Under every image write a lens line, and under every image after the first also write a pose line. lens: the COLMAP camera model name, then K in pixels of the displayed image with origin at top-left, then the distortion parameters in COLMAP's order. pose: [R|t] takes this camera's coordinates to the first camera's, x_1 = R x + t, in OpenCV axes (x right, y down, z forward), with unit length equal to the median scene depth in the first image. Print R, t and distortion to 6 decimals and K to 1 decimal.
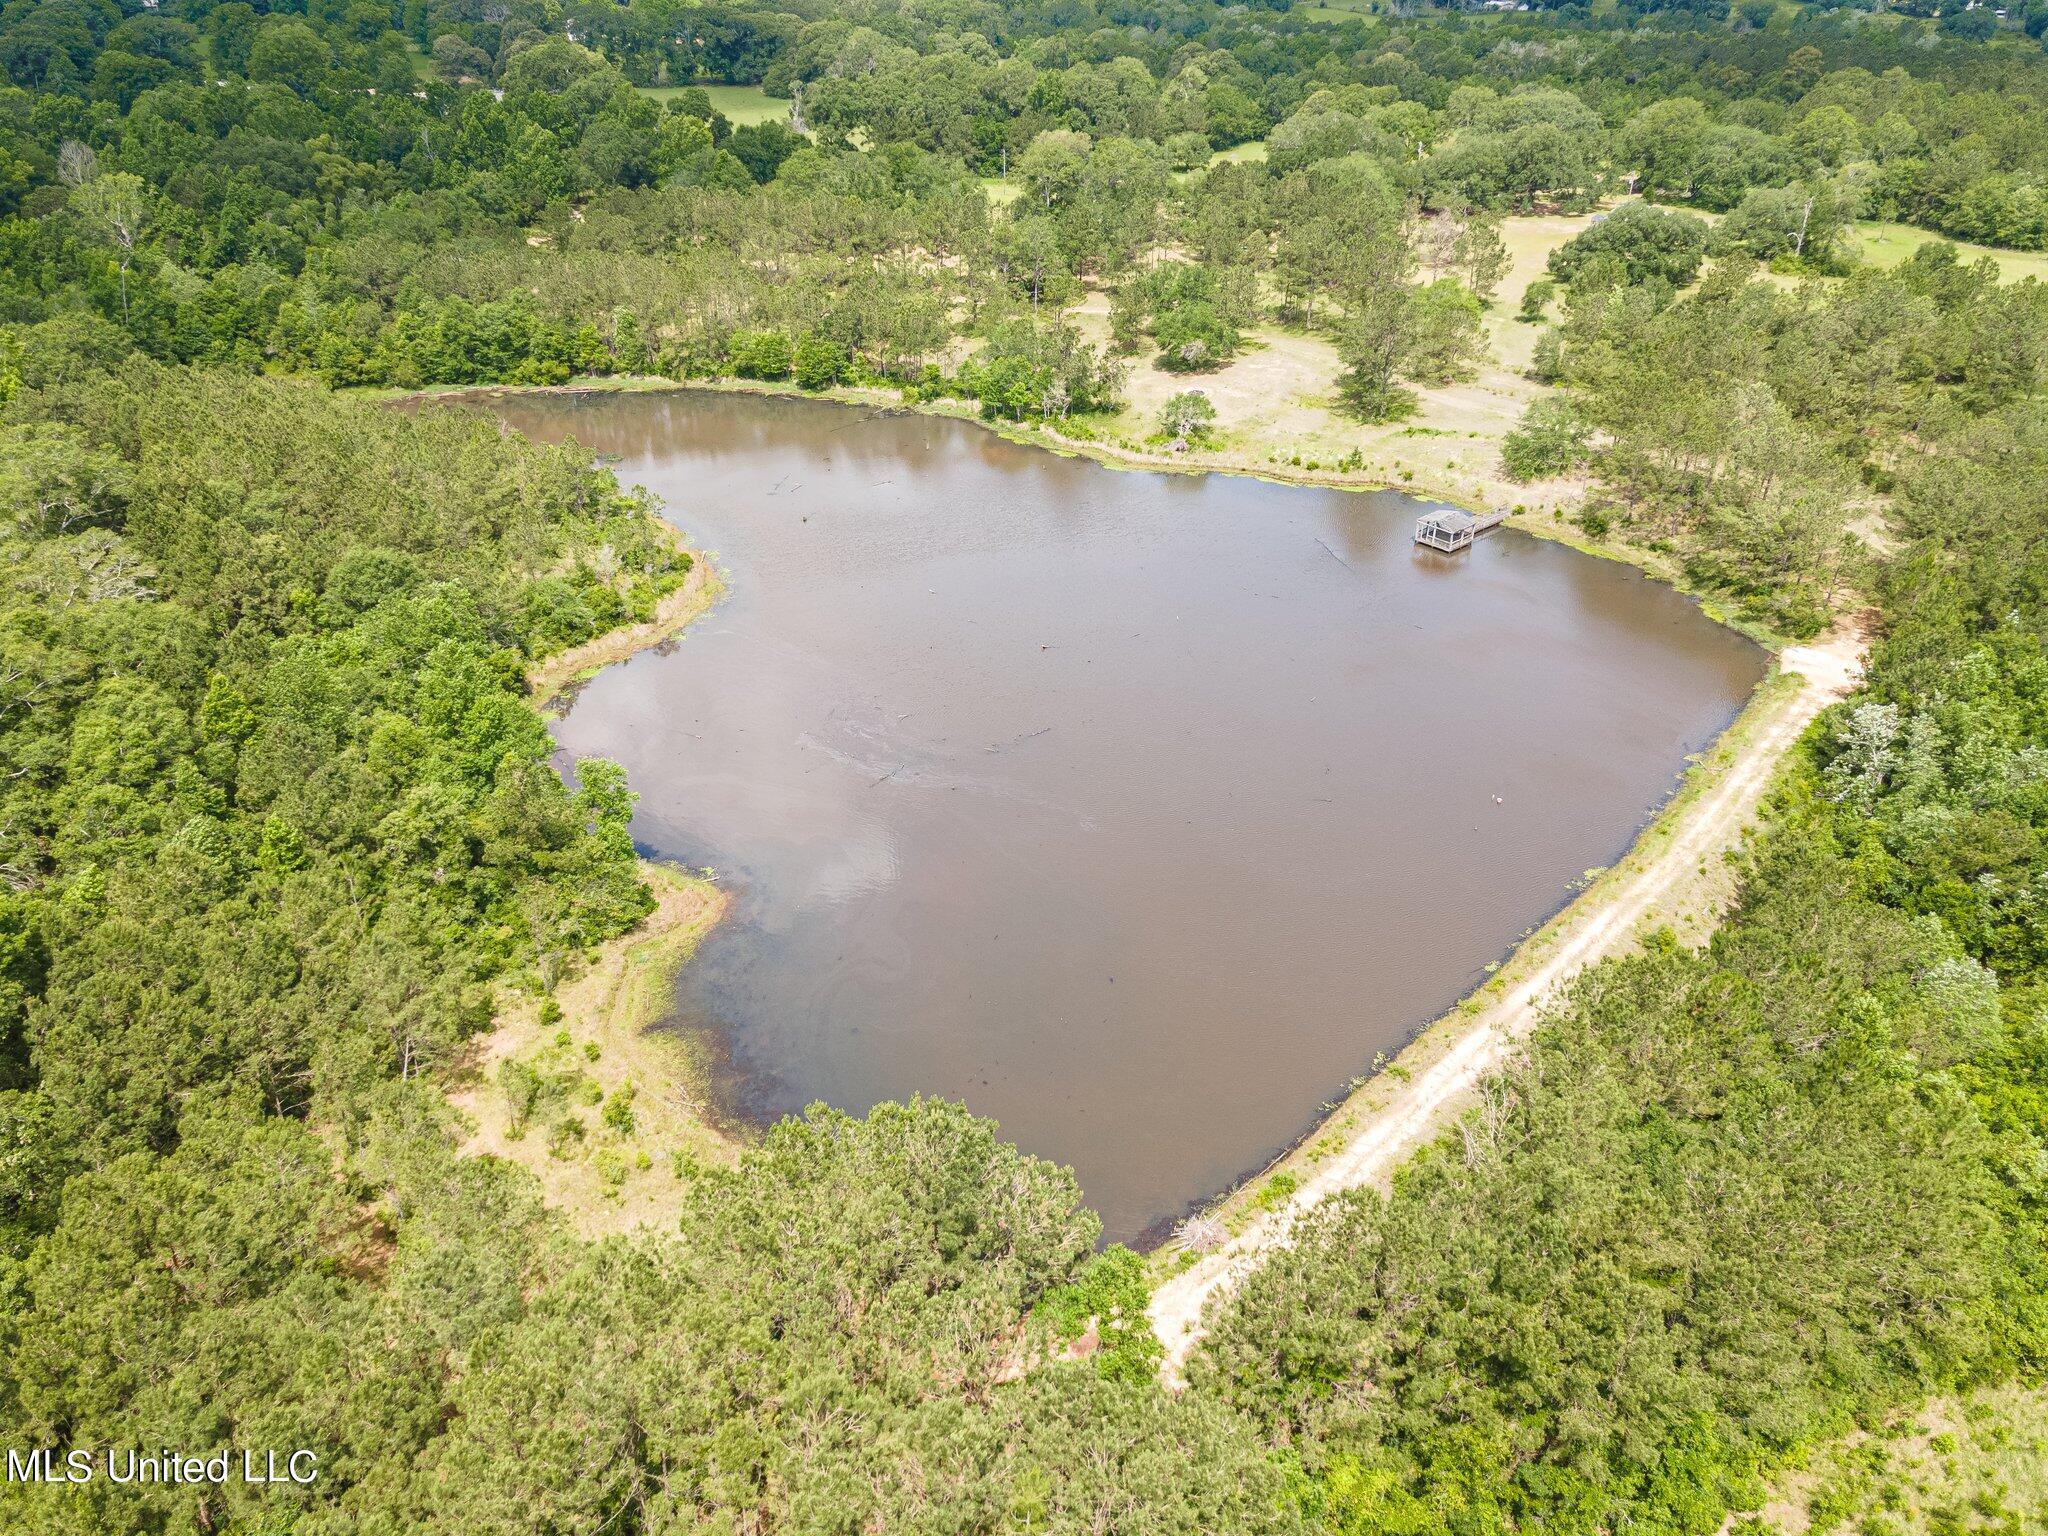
lens RADIAL K [[1474.8, 0, 1024.0], [0, 1474.8, 768.0], [0, 0, 1]] dist [0.032600, 0.006007]
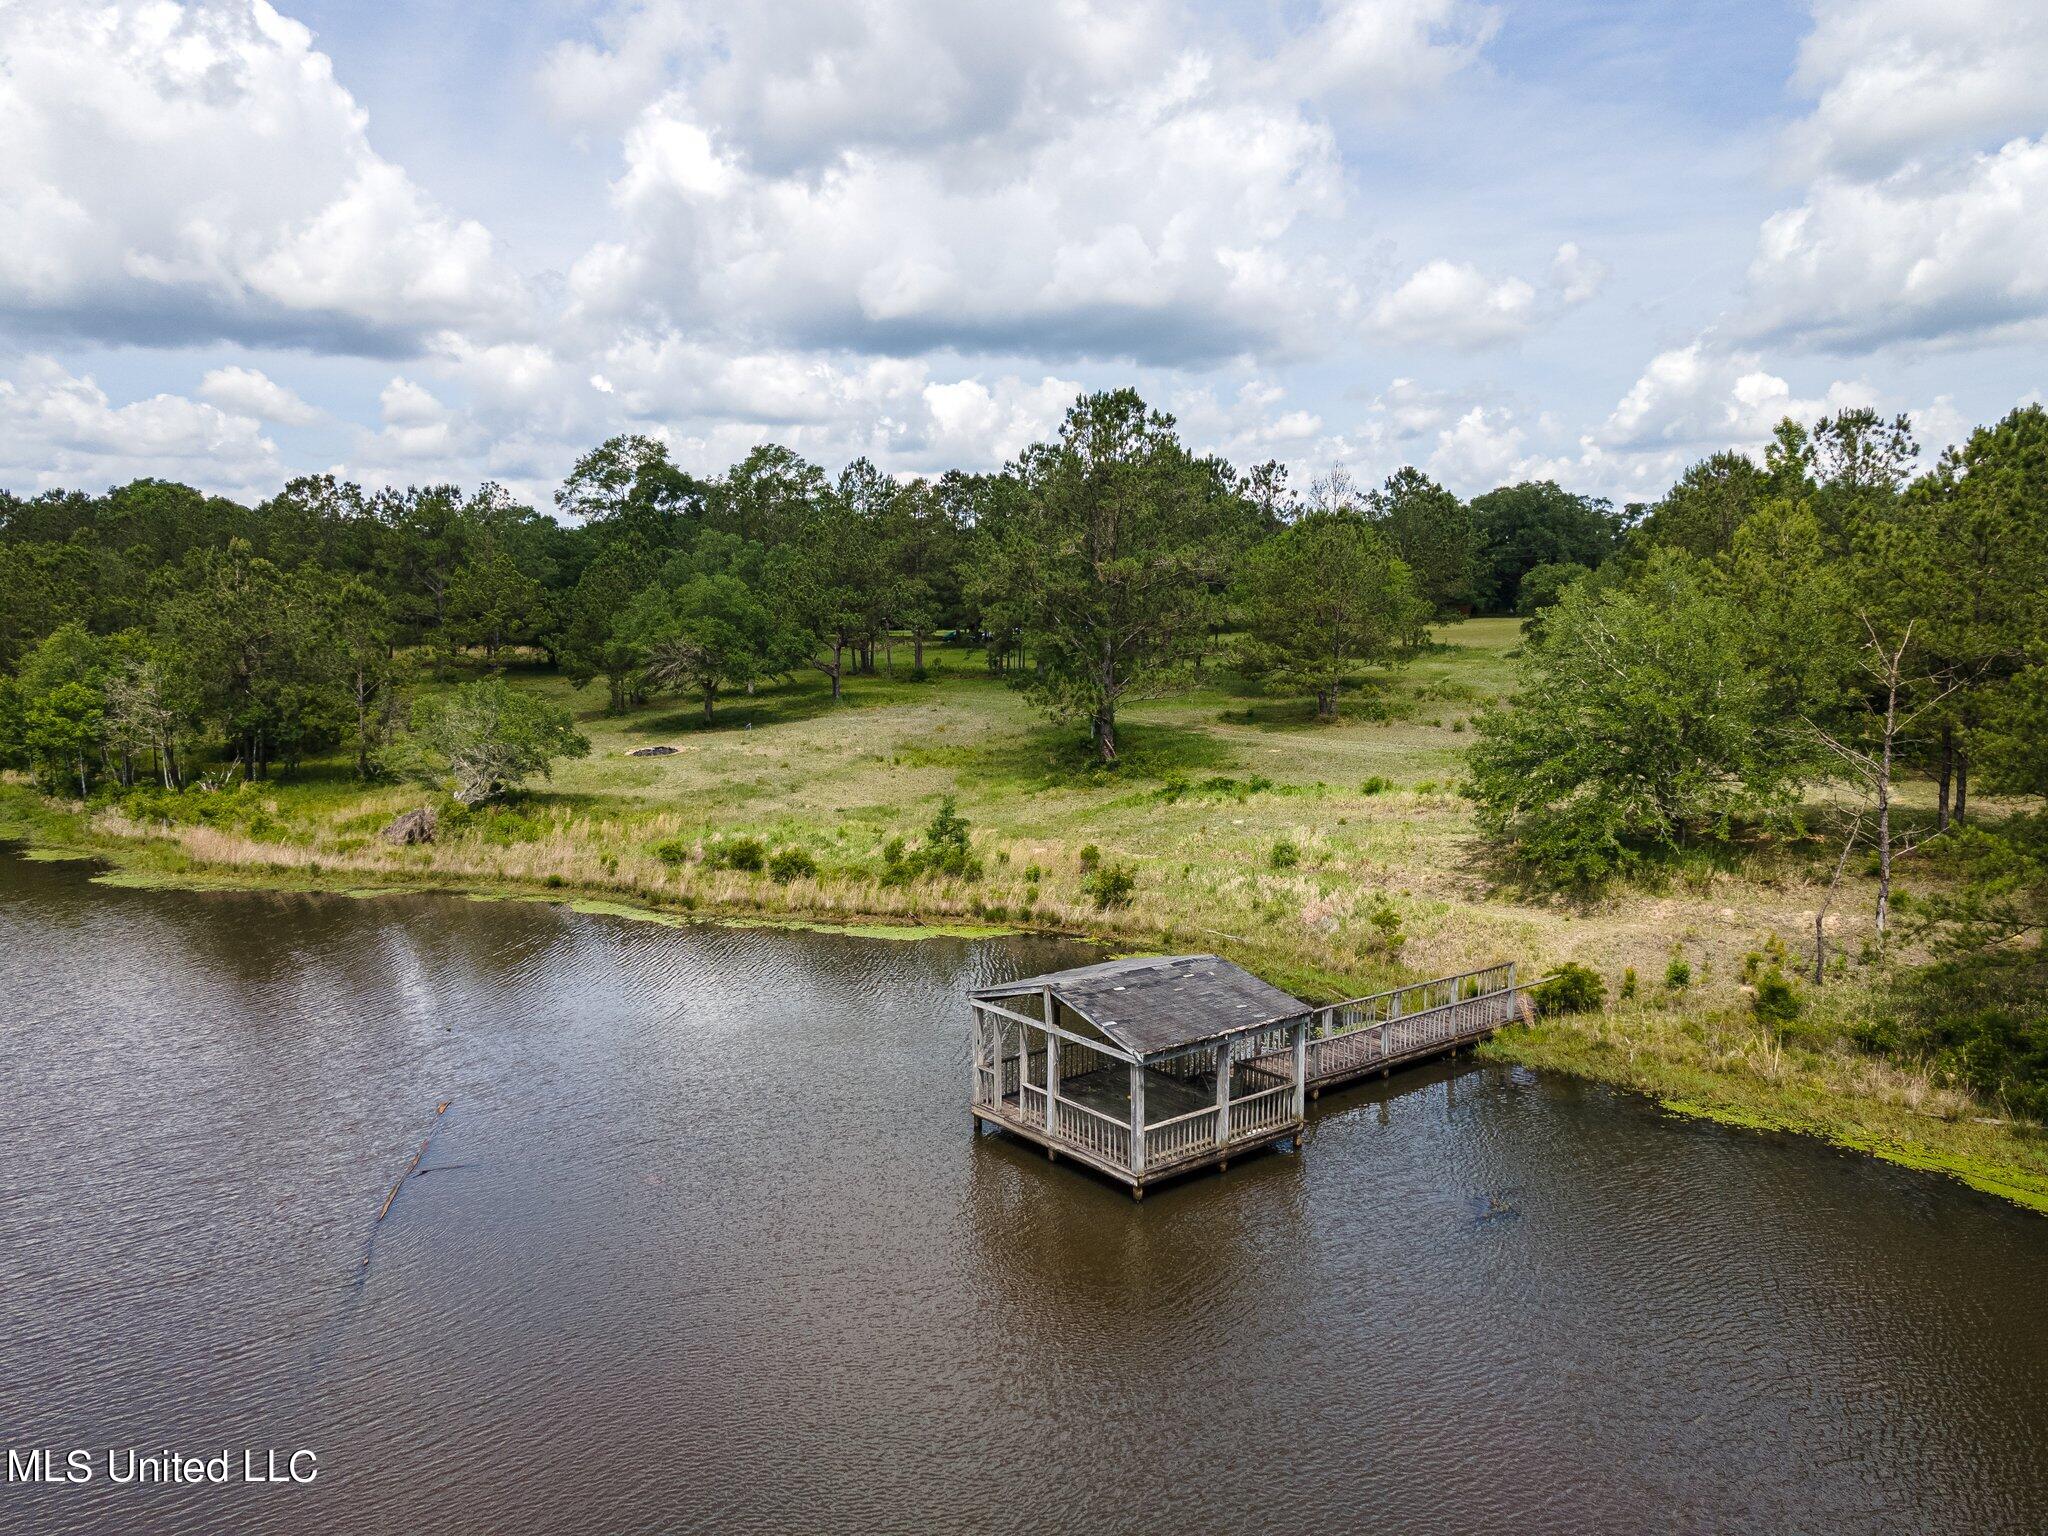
lens RADIAL K [[1474.8, 0, 1024.0], [0, 1474.8, 768.0], [0, 0, 1]] dist [0.032600, 0.006007]
pose [[0.999139, 0.007591, -0.040791, 0.223715], [-0.024060, 0.906959, -0.420530, -0.095773], [0.033804, 0.421150, 0.906361, 0.668703]]
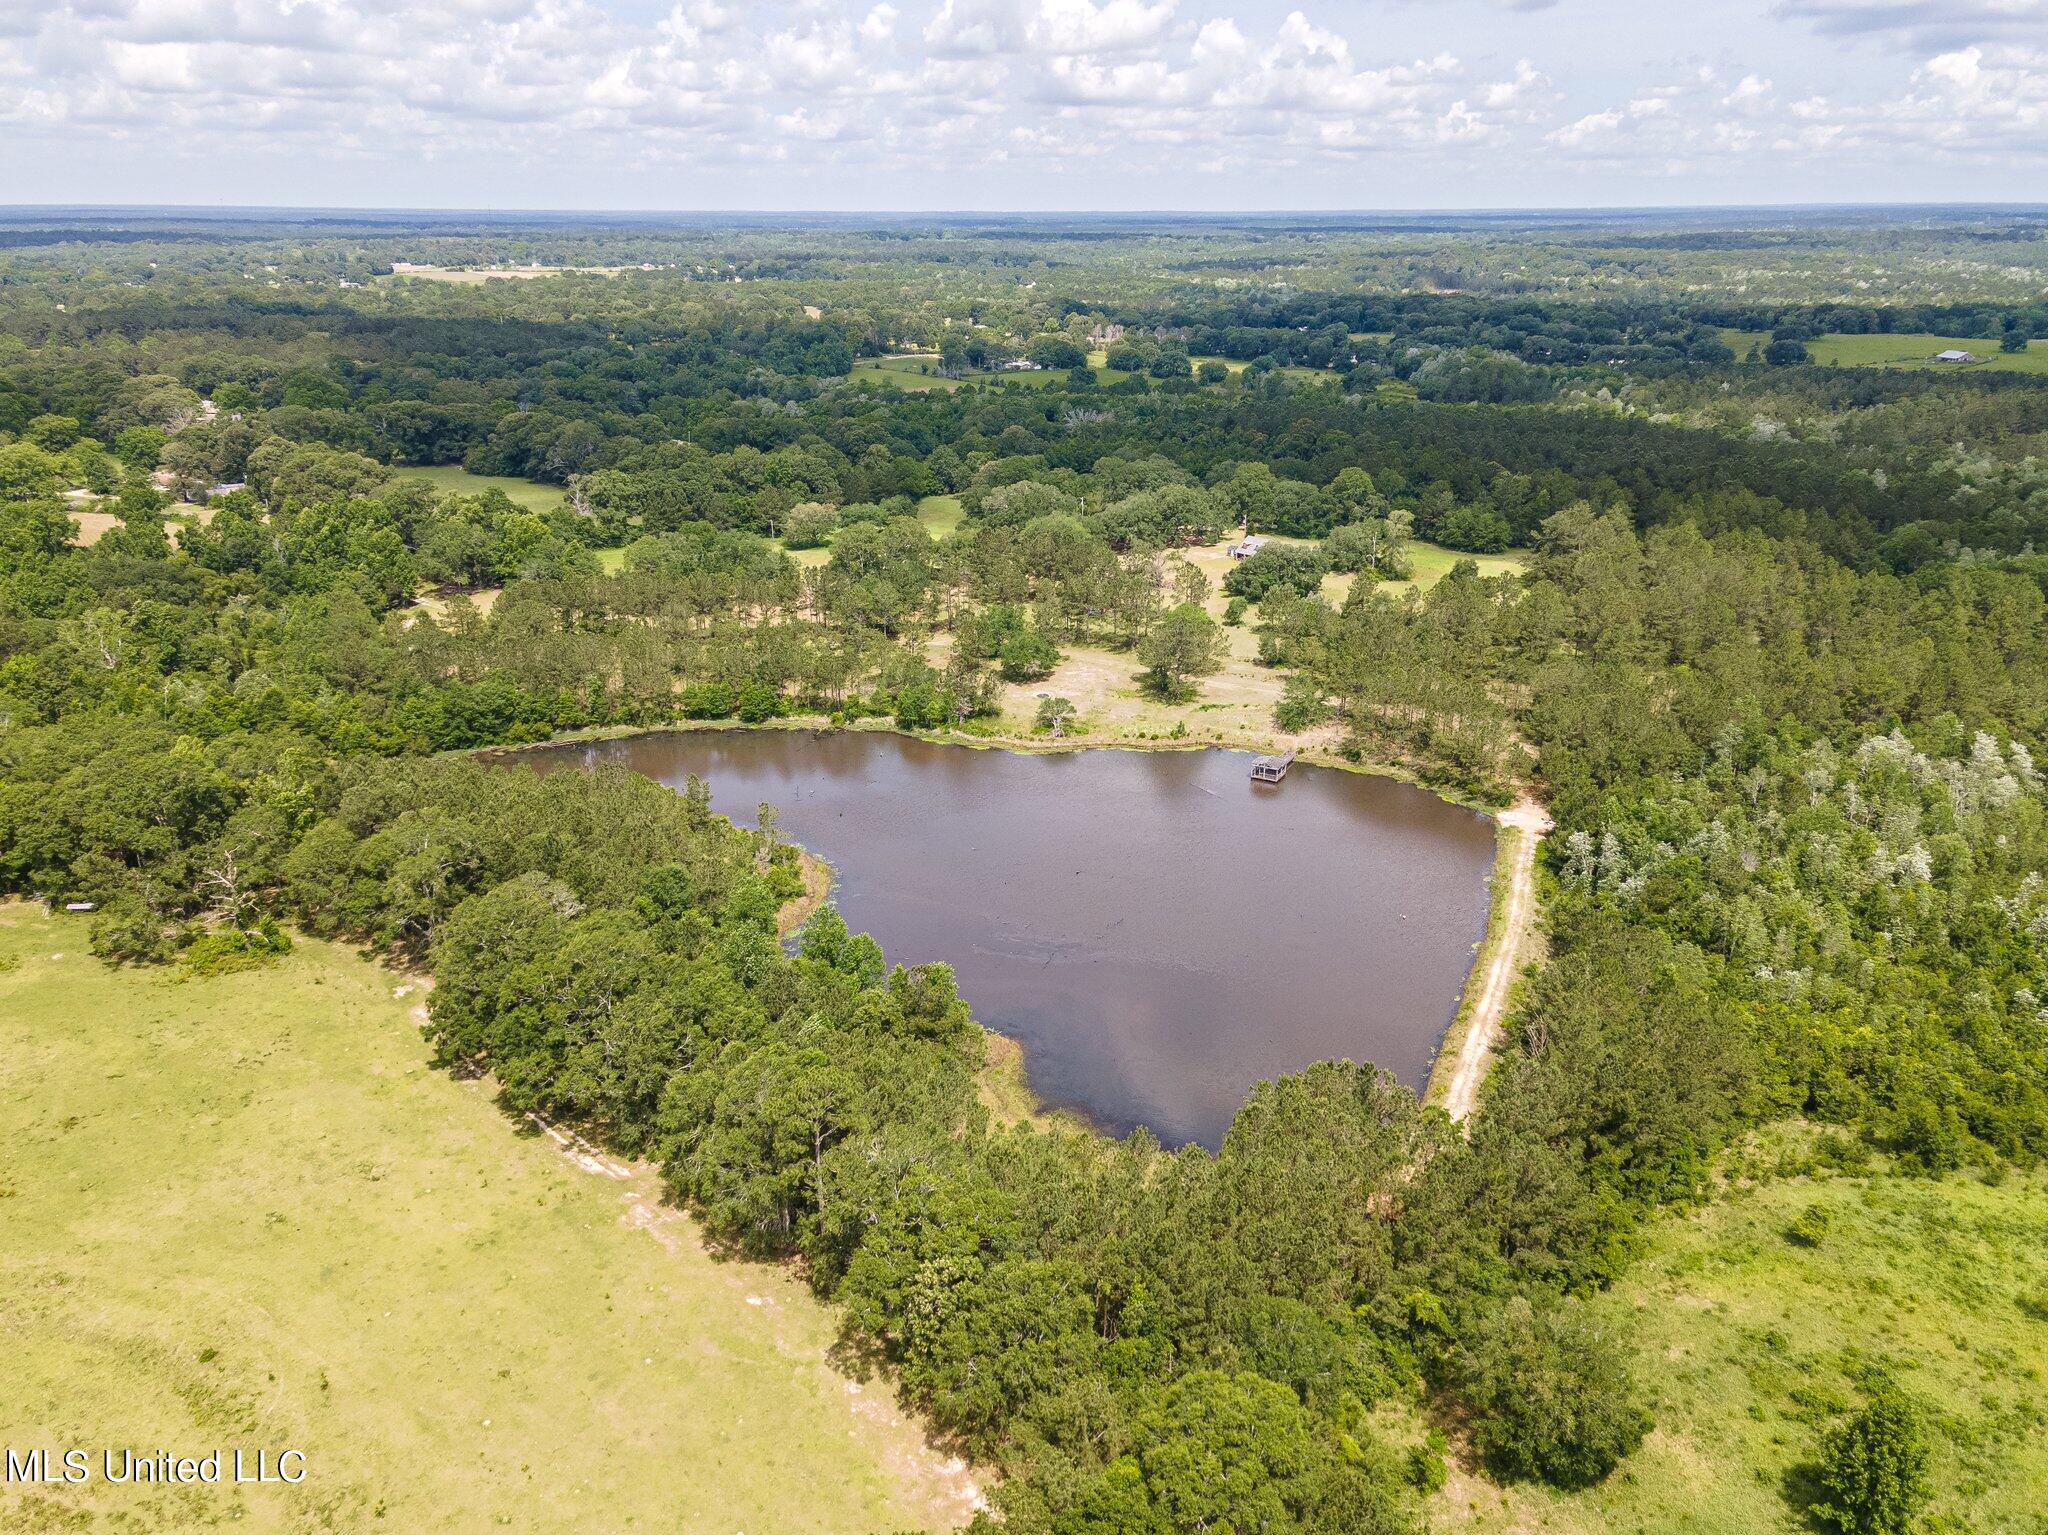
lens RADIAL K [[1474.8, 0, 1024.0], [0, 1474.8, 767.5], [0, 0, 1]] dist [0.032600, 0.006007]
pose [[0.942338, -0.114901, 0.314318, -0.343928], [0.171091, 0.972601, -0.157399, 0.027206], [-0.287621, 0.202100, 0.936178, -0.278320]]
